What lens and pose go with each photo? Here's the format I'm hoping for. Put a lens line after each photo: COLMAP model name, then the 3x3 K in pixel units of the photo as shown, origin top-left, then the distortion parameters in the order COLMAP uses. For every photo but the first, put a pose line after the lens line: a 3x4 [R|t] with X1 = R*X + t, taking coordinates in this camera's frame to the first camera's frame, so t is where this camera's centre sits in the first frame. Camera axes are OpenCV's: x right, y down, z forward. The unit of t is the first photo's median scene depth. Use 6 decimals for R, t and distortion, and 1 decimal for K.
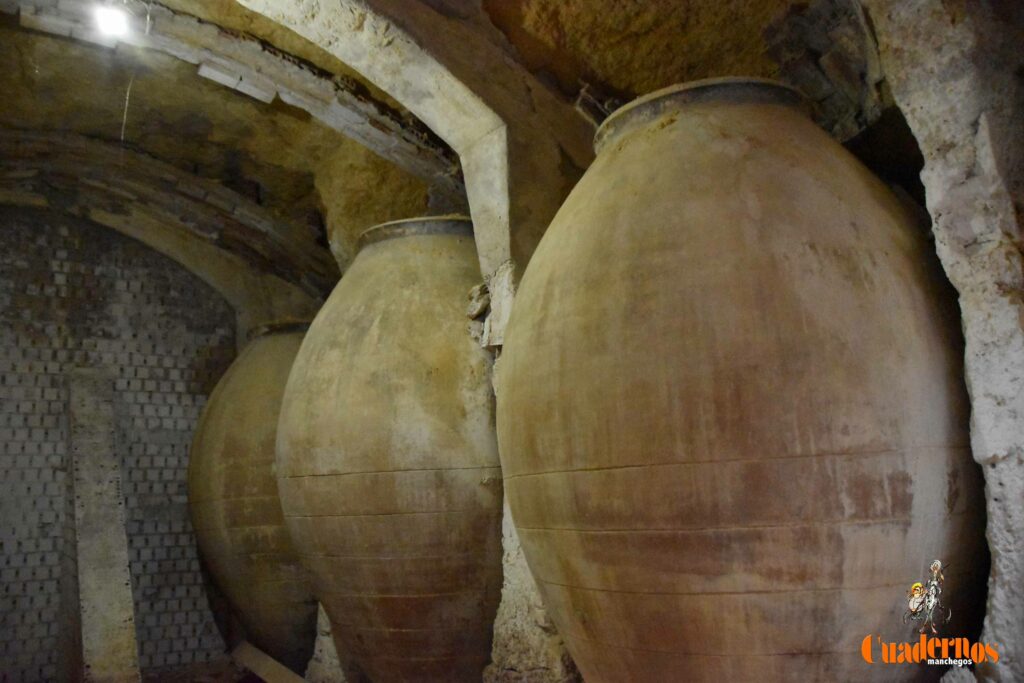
lens RADIAL K [[804.0, 0, 523.1], [0, 804.0, 338.7], [0, 0, 1]] dist [-0.117683, 0.036746]
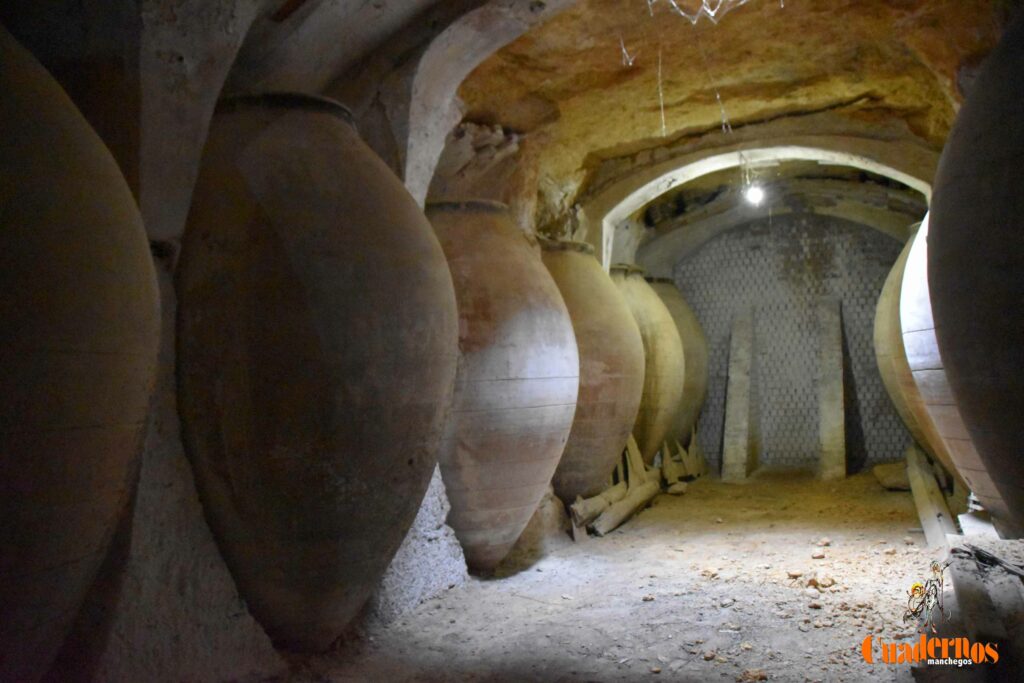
lens RADIAL K [[804.0, 0, 512.8], [0, 804.0, 341.7], [0, 0, 1]] dist [-0.117683, 0.036746]
pose [[0.496339, -0.027737, -0.867686, 0.676629], [0.185299, 0.979841, 0.074674, -0.130790], [0.848123, -0.197845, 0.491472, -0.554920]]
